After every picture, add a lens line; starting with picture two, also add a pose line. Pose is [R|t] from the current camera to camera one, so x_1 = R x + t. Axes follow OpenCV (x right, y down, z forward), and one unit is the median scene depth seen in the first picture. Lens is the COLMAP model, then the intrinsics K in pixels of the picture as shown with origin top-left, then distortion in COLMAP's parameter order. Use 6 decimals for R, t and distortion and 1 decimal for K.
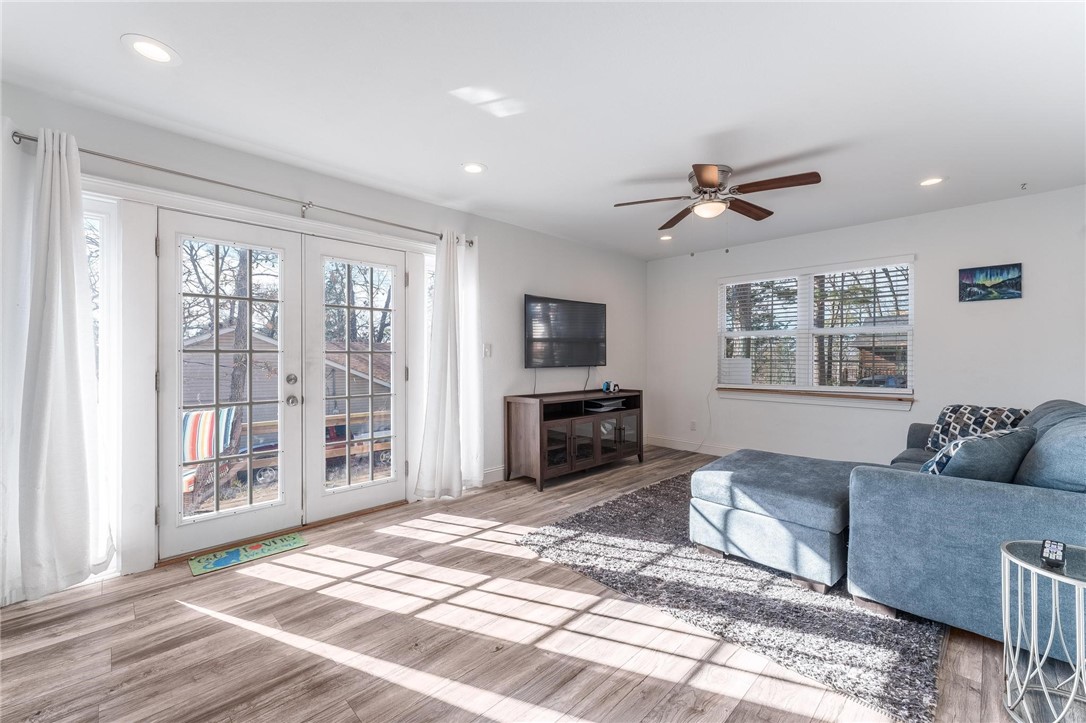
lens RADIAL K [[442.0, 0, 539.9], [0, 442.0, 356.9], [0, 0, 1]] dist [0.001651, -0.000012]
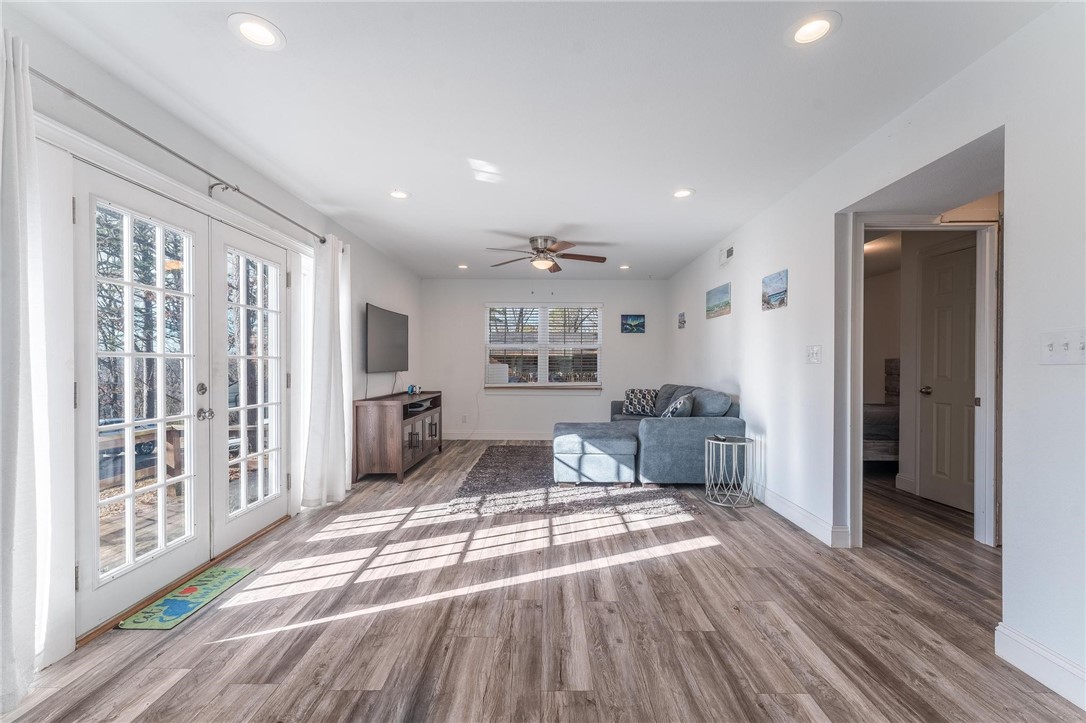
lens RADIAL K [[441.0, 0, 544.2], [0, 441.0, 366.4], [0, 0, 1]] dist [0.001550, 0.000250]
pose [[0.705162, -0.003253, 0.709039, -0.735797], [-0.001738, 0.999979, 0.006316, 0.001535], [-0.709044, -0.005686, 0.705141, -0.055731]]
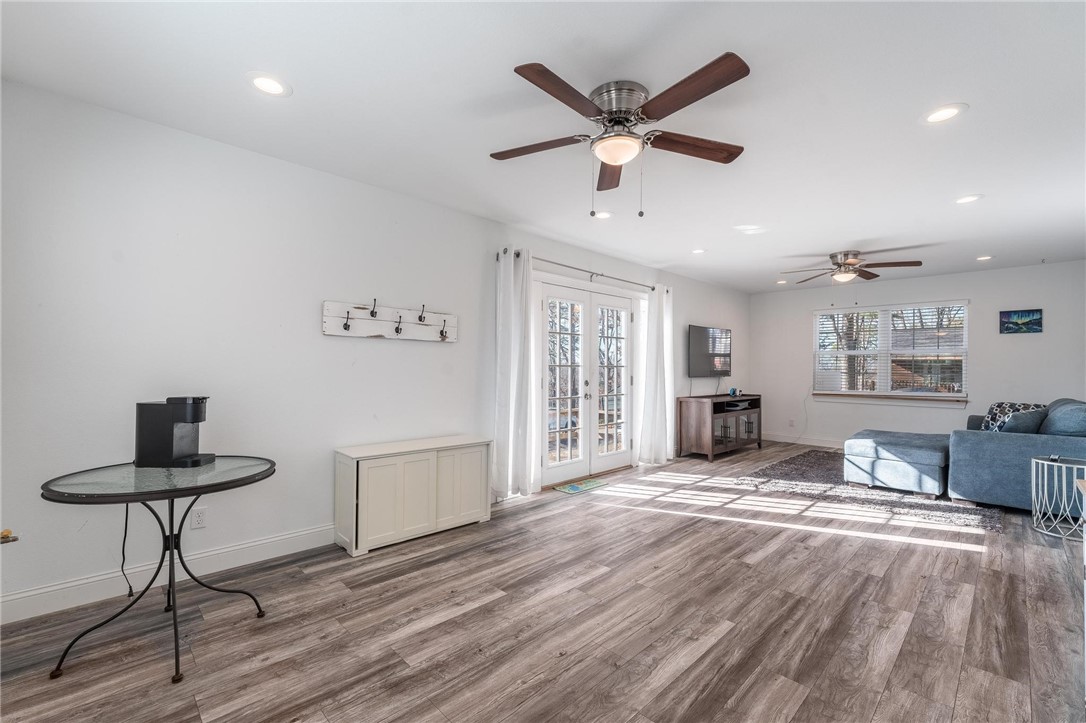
lens RADIAL K [[458.4, 0, 545.8], [0, 458.4, 365.1], [0, 0, 1]] dist [-0.002064, -0.000203]
pose [[0.999984, 0.005442, -0.001228, -0.746292], [-0.005449, 0.999968, -0.005780, -0.005055], [0.001197, 0.005786, 0.999983, -0.695000]]
